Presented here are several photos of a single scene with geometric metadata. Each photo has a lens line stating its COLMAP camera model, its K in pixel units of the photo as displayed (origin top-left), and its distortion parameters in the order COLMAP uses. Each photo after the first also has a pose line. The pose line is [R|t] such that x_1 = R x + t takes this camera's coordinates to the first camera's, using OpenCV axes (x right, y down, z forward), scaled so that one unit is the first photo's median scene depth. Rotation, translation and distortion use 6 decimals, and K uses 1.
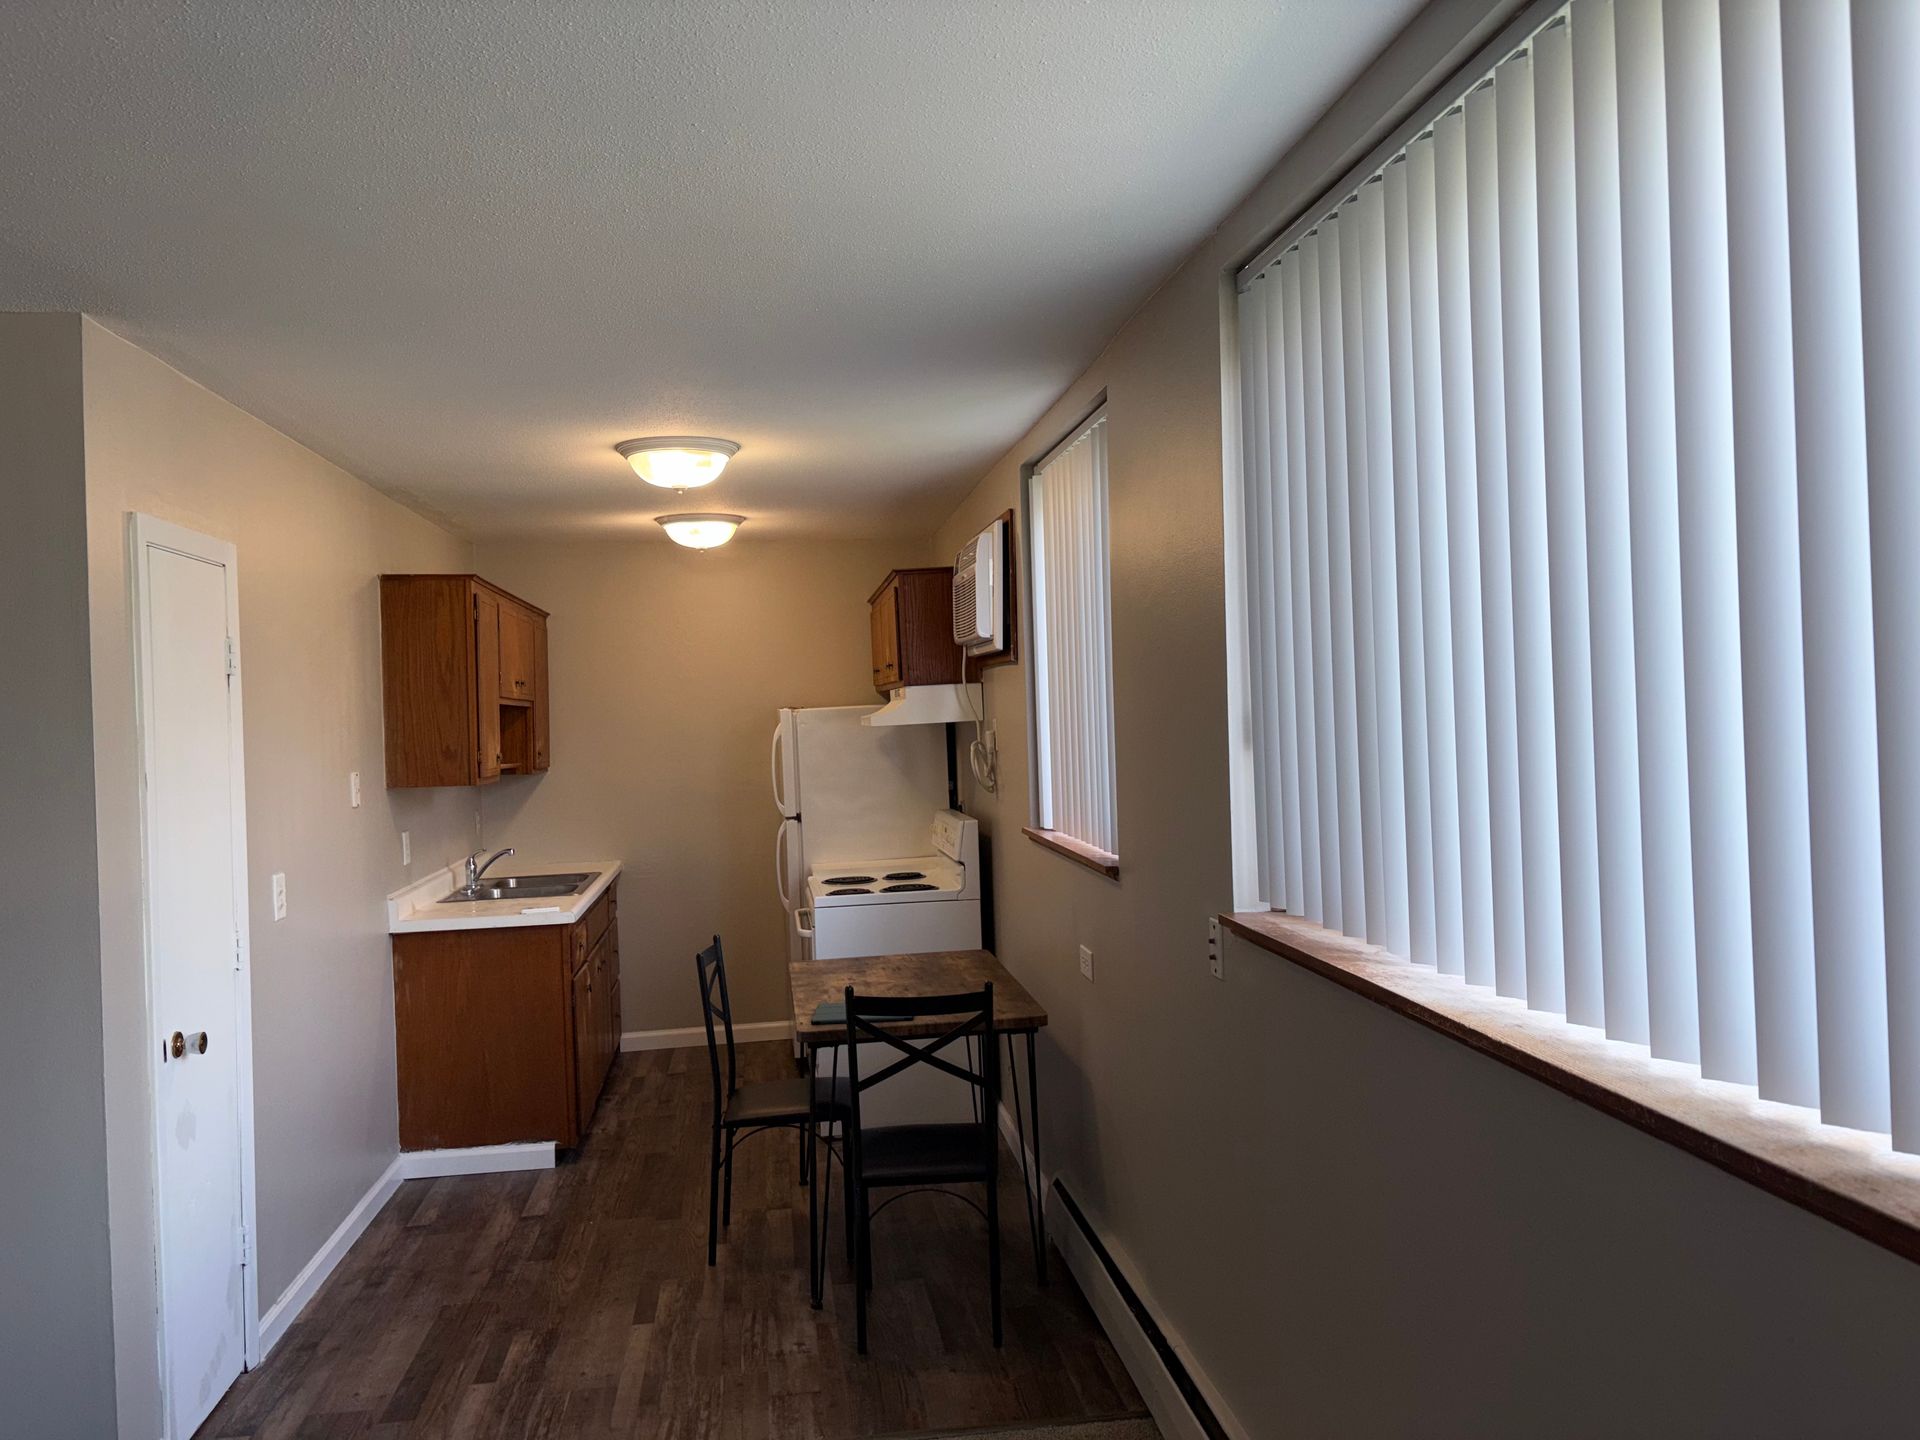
lens RADIAL K [[1470.9, 0, 970.4], [0, 1470.9, 708.1], [0, 0, 1]] dist [0.043689, -0.043219]
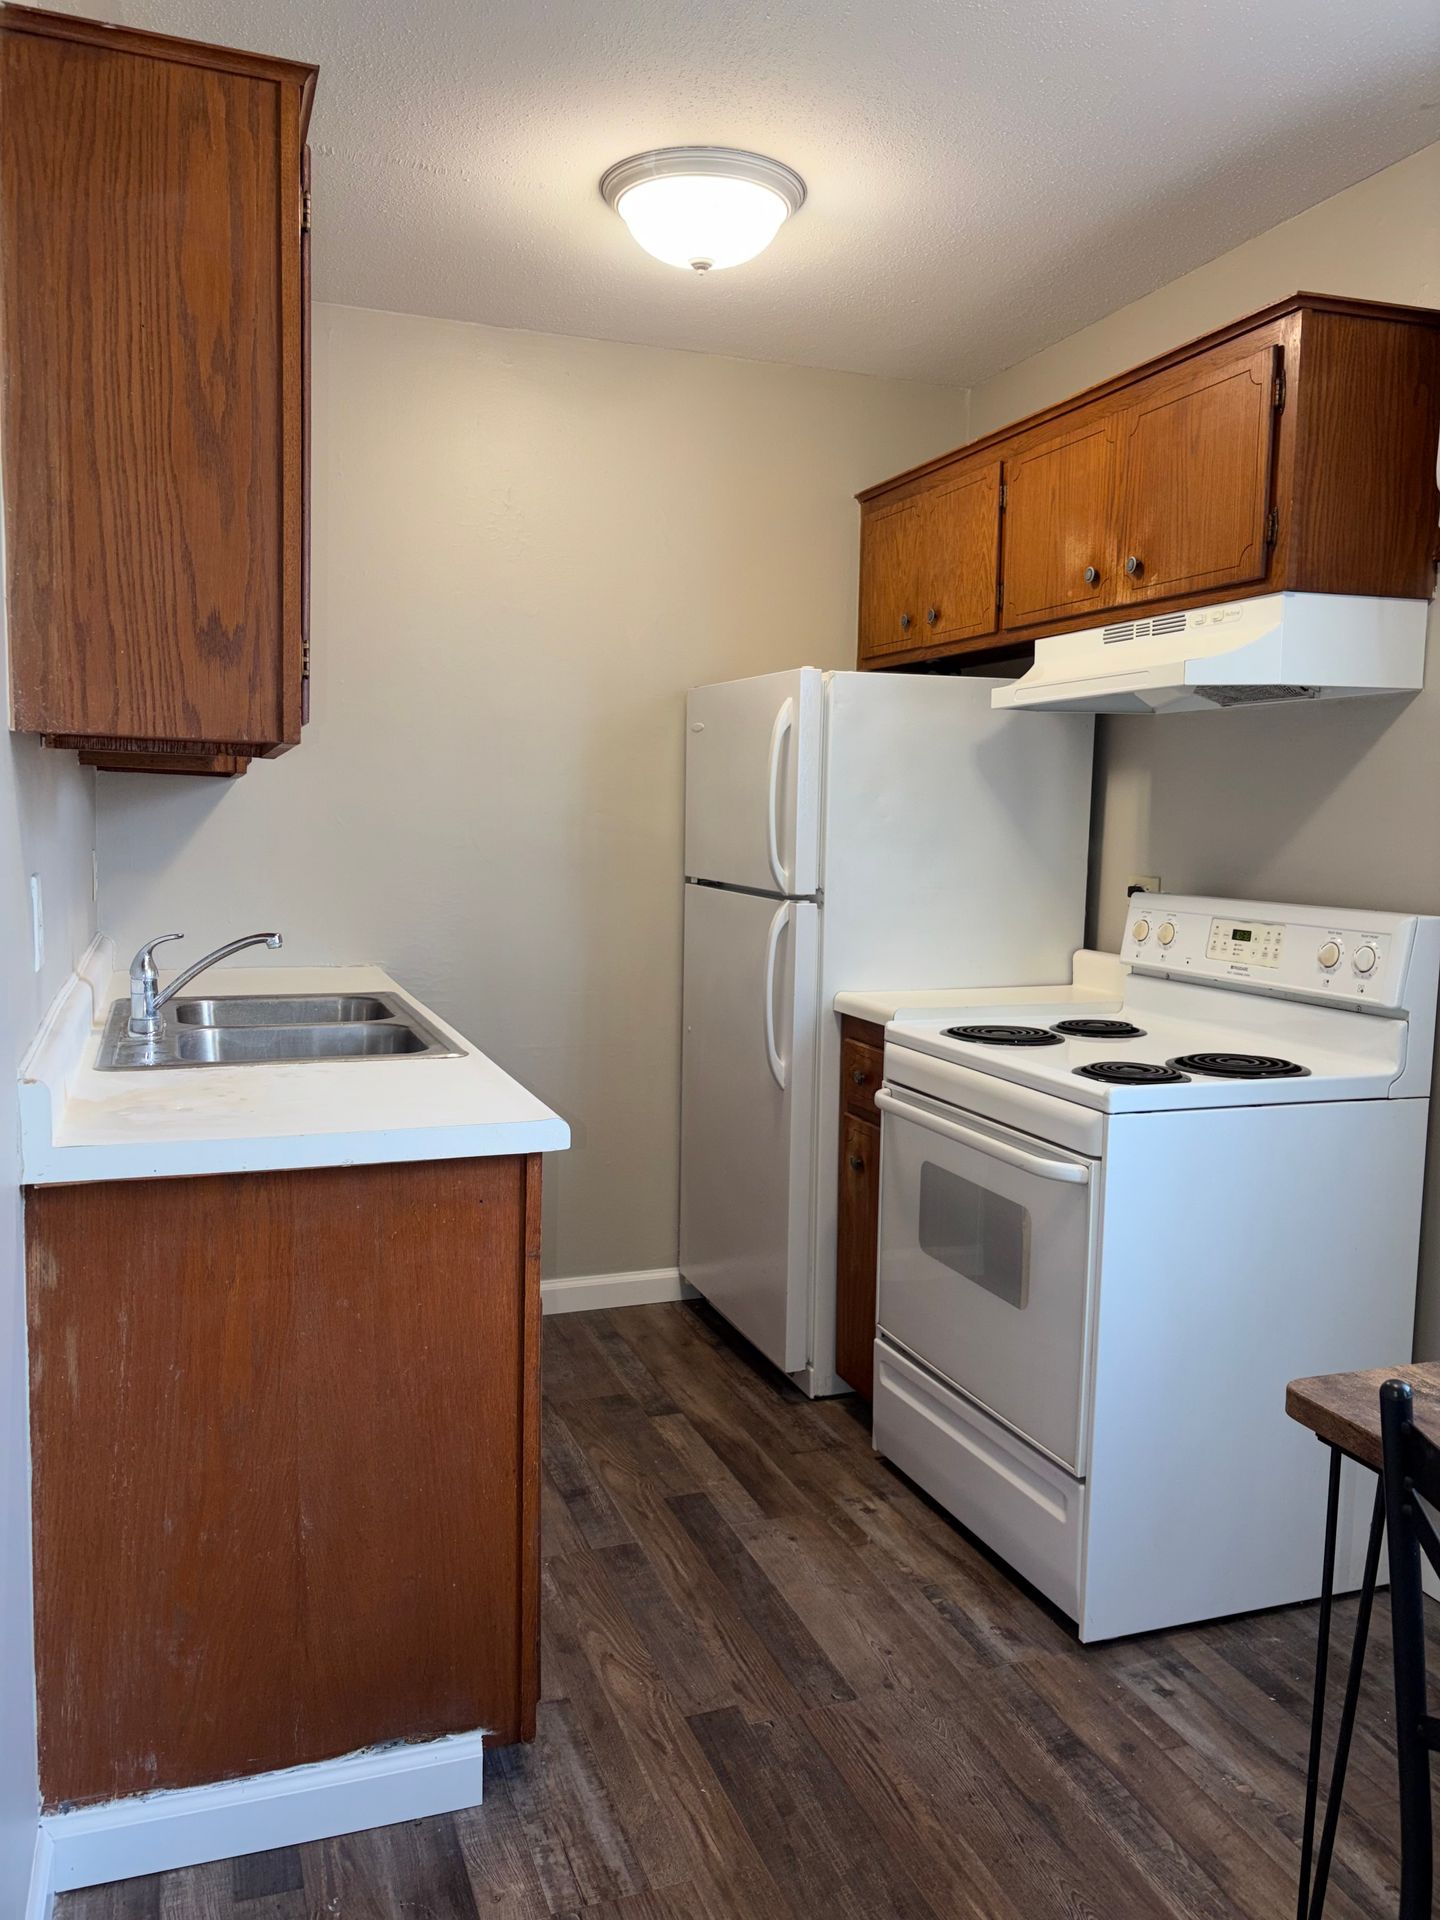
lens RADIAL K [[1470.9, 0, 715.7], [0, 1470.9, 958.6], [0, 0, 1]] dist [0.043689, -0.043219]
pose [[0.975830, 0.034854, 0.215732, -0.316210], [-0.055400, 0.994405, 0.089938, 0.066035], [-0.211390, -0.099716, 0.972302, 0.659515]]
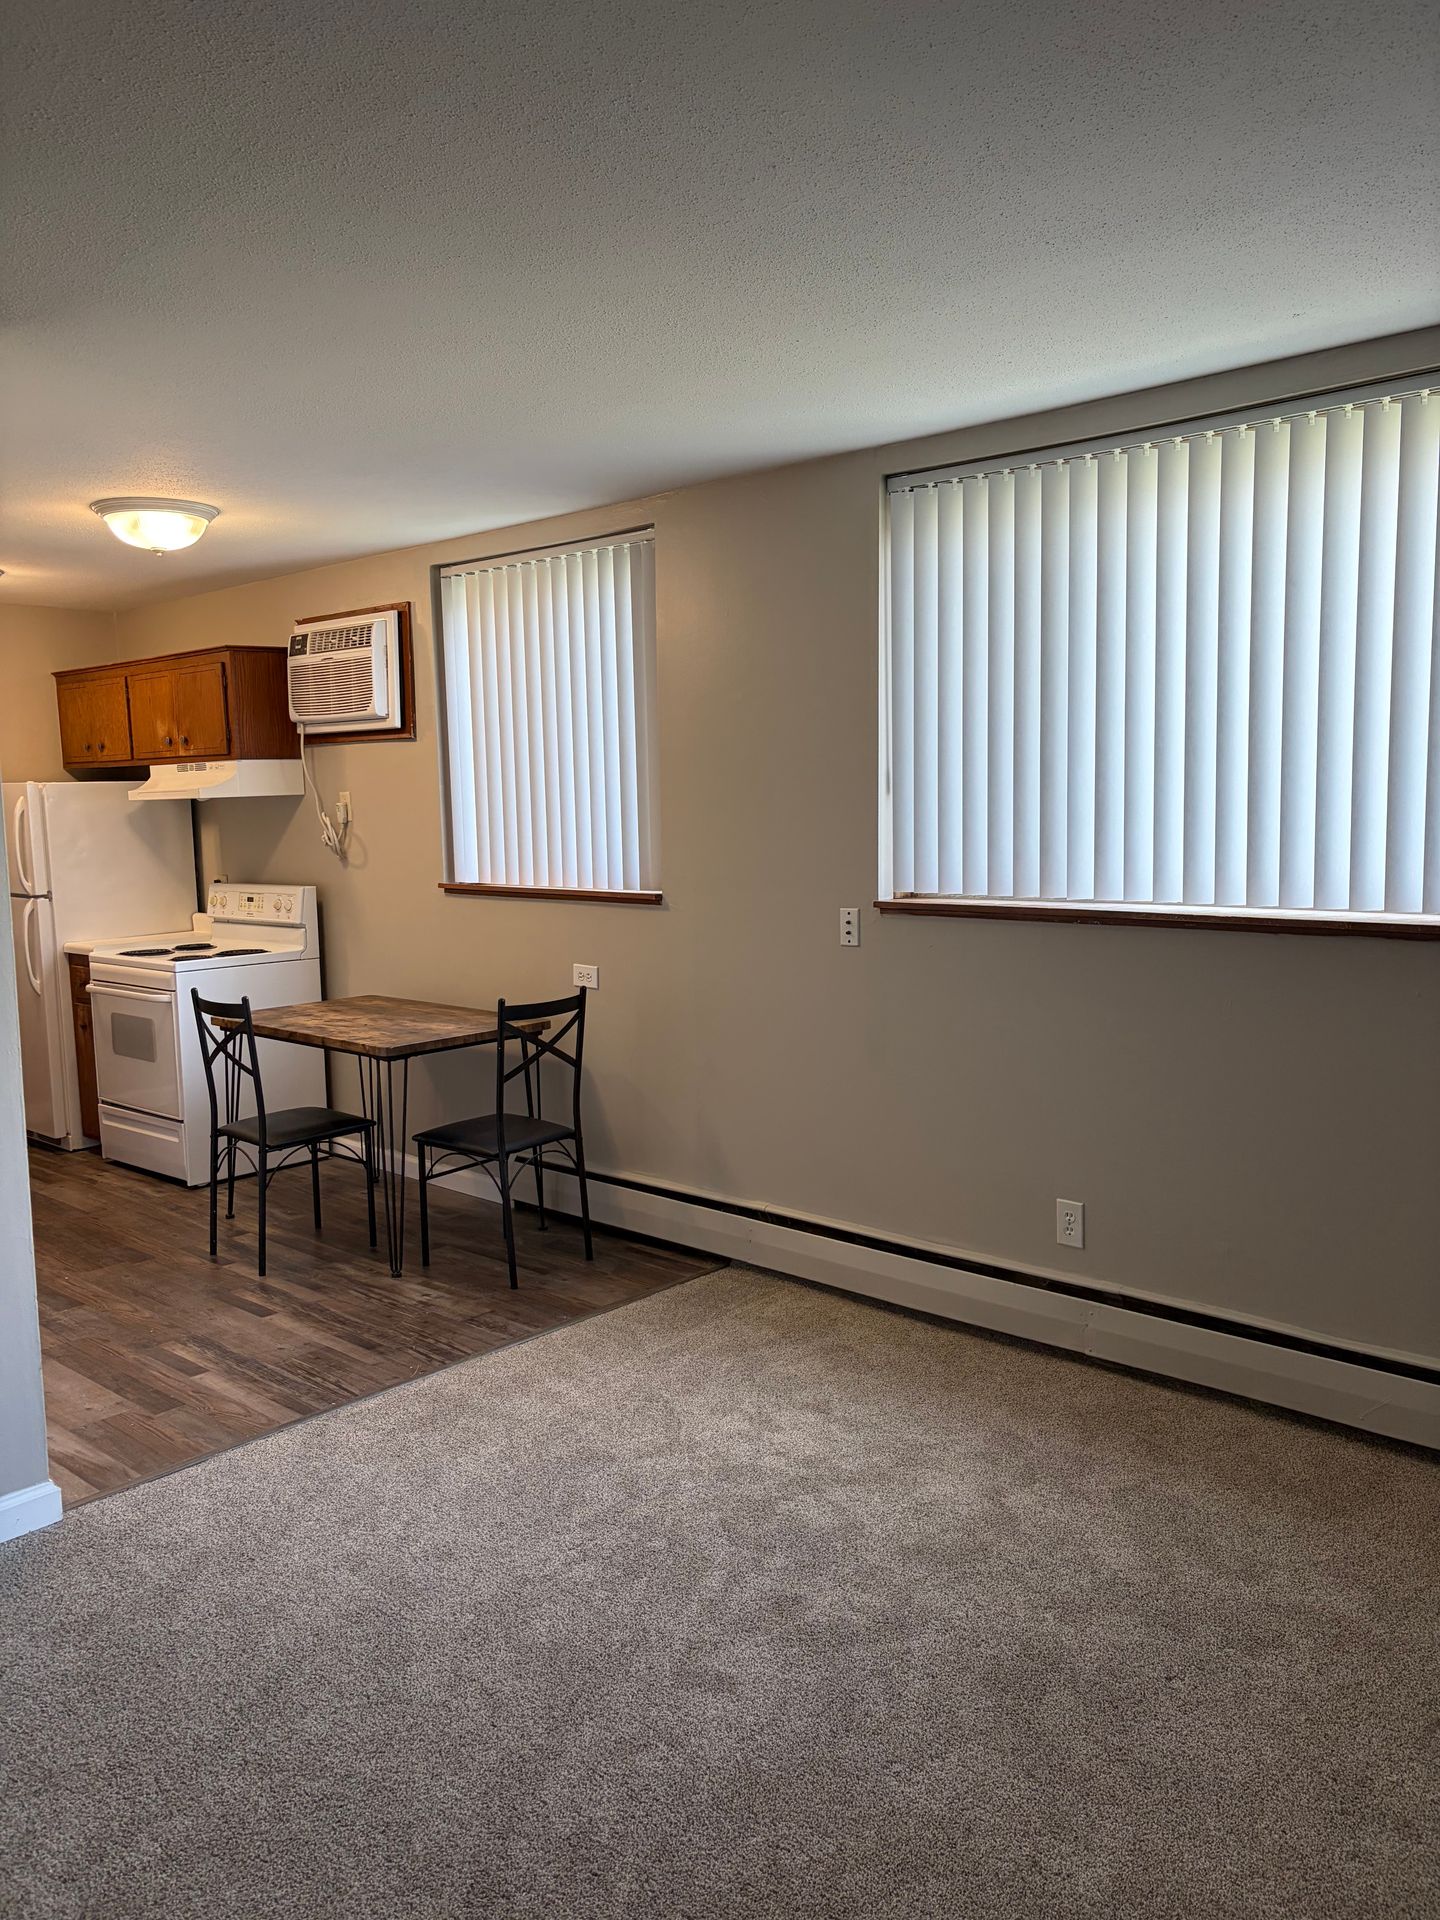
lens RADIAL K [[1470.9, 0, 715.7], [0, 1470.9, 958.6], [0, 0, 1]] dist [0.043689, -0.043219]
pose [[0.774760, -0.050534, 0.630233, -0.488946], [-0.005621, 0.996211, 0.086790, 0.036068], [-0.632231, -0.070784, 0.771540, -0.042745]]
